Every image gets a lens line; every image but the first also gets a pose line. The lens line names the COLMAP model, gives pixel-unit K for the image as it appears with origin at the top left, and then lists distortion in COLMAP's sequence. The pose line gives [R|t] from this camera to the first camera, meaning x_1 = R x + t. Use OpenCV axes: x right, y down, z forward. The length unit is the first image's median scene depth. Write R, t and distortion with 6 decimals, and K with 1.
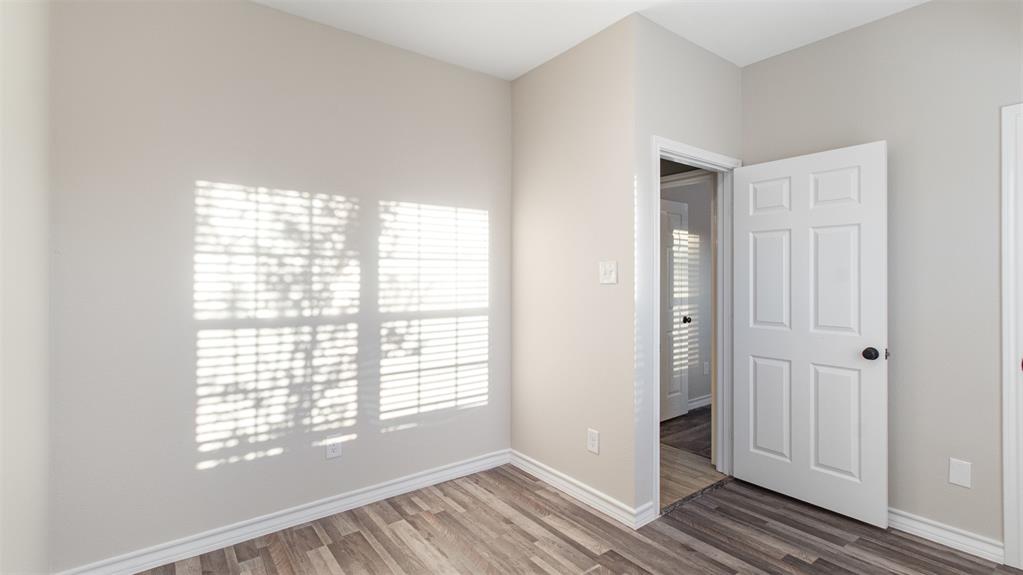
lens RADIAL K [[472.3, 0, 516.4], [0, 472.3, 279.1], [0, 0, 1]] dist [-0.000712, 0.002153]
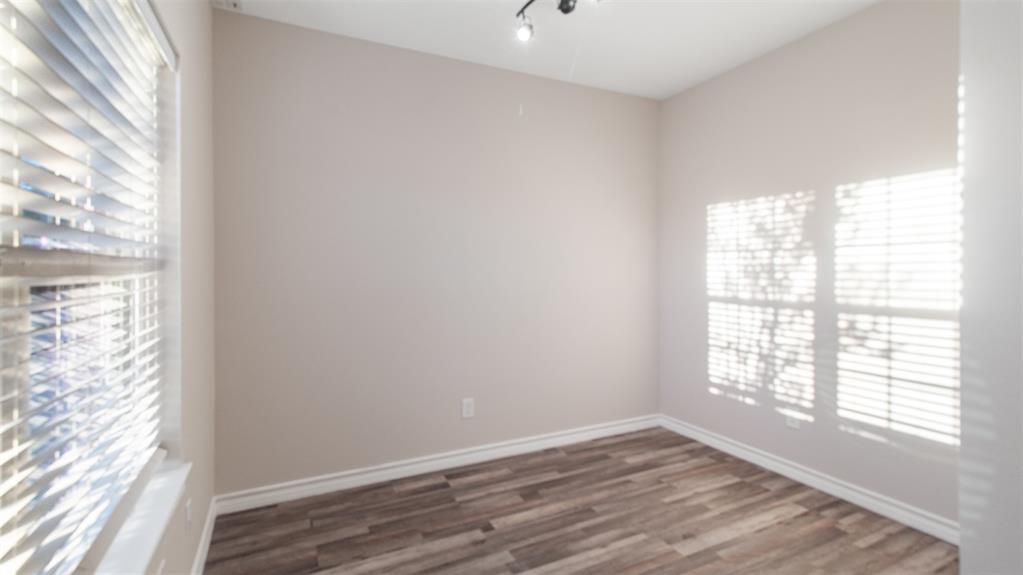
lens RADIAL K [[472.3, 0, 511.8], [0, 472.3, 282.8], [0, 0, 1]] dist [-0.000712, 0.002153]
pose [[-0.193176, 0.028873, -0.980739, 0.850247], [0.004126, 0.999582, 0.028615, -0.001684], [0.981155, 0.001481, -0.193214, 0.579871]]
